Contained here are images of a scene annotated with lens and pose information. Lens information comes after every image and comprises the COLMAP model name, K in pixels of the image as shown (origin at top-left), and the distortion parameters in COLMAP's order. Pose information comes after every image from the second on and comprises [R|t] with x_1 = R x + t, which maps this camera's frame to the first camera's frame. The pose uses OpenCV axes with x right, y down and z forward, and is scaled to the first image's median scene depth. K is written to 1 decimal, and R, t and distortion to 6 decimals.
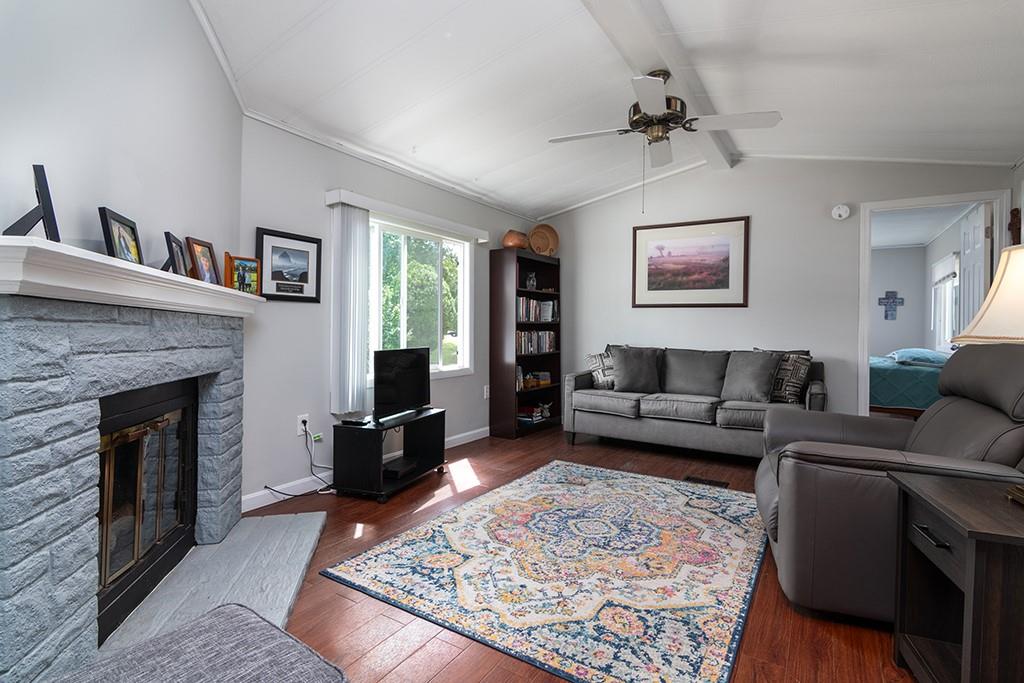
lens RADIAL K [[490.2, 0, 510.9], [0, 490.2, 335.2], [0, 0, 1]] dist [0.000793, -0.000029]
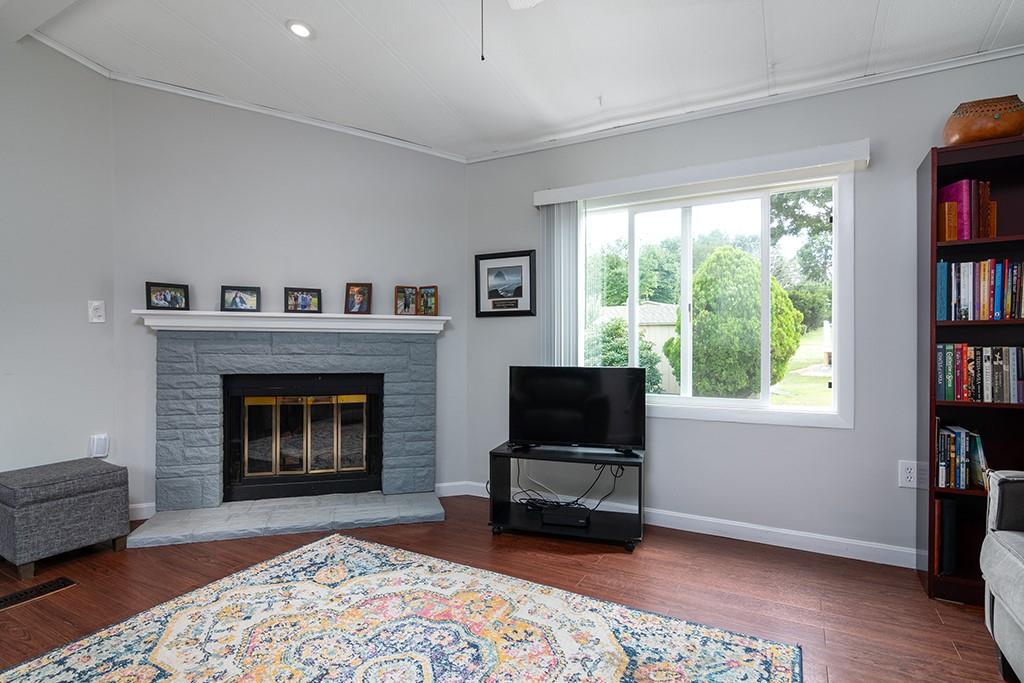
lens RADIAL K [[518.4, 0, 511.4], [0, 518.4, 357.1], [0, 0, 1]] dist [-0.006335, -0.000296]
pose [[0.067646, 0.022808, -0.997449, 0.712679], [-0.010845, 0.999696, 0.022124, -0.006782], [0.997650, 0.009320, 0.067873, 0.993712]]
